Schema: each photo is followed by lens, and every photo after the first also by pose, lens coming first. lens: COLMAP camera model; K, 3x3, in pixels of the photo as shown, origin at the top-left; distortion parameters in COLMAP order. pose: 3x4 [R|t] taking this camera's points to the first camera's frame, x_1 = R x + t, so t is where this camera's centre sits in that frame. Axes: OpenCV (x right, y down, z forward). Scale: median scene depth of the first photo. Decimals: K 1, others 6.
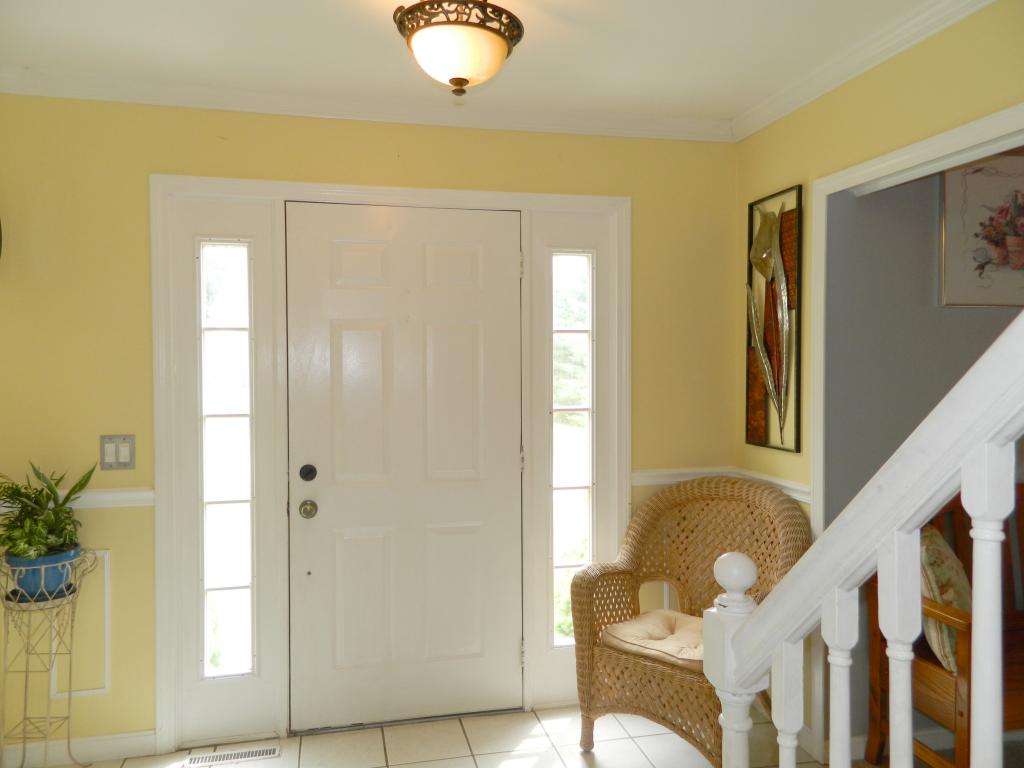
lens RADIAL K [[766.2, 0, 510.6], [0, 766.2, 379.0], [0, 0, 1]] dist [0.015731, -0.002370]
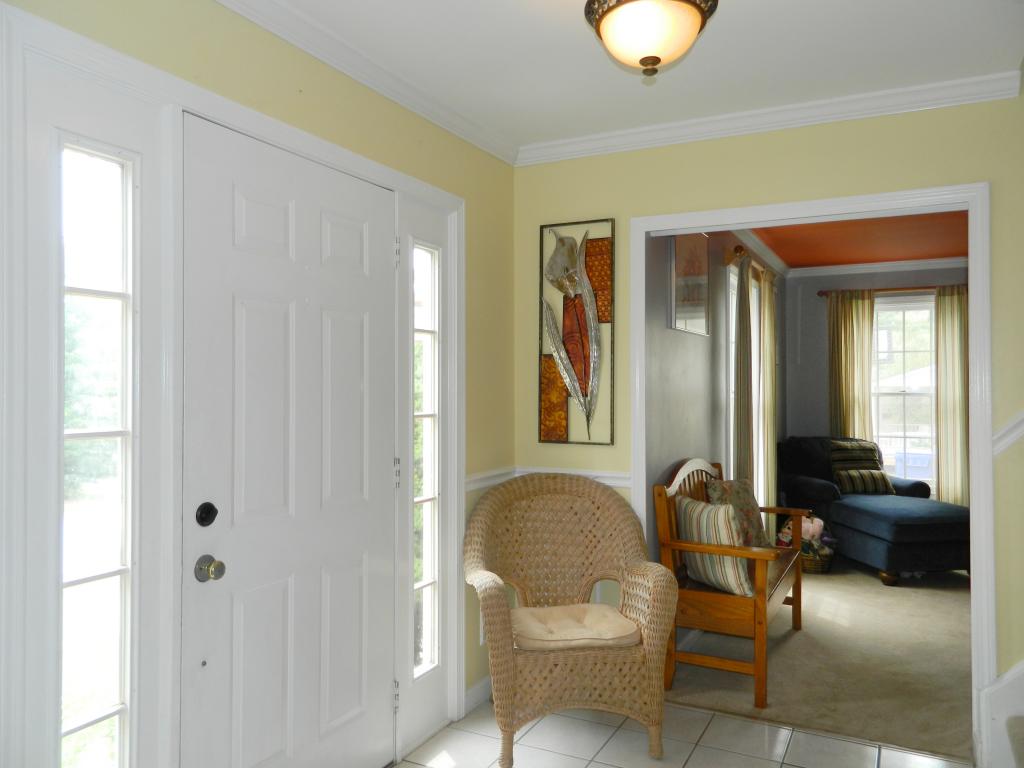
lens RADIAL K [[766.2, 0, 510.6], [0, 766.2, 379.0], [0, 0, 1]] dist [0.015731, -0.002370]
pose [[0.651383, 0.011626, 0.758660, -0.622045], [0.012403, 0.999586, -0.025968, 0.023744], [-0.758647, 0.026325, 0.650969, 0.356539]]
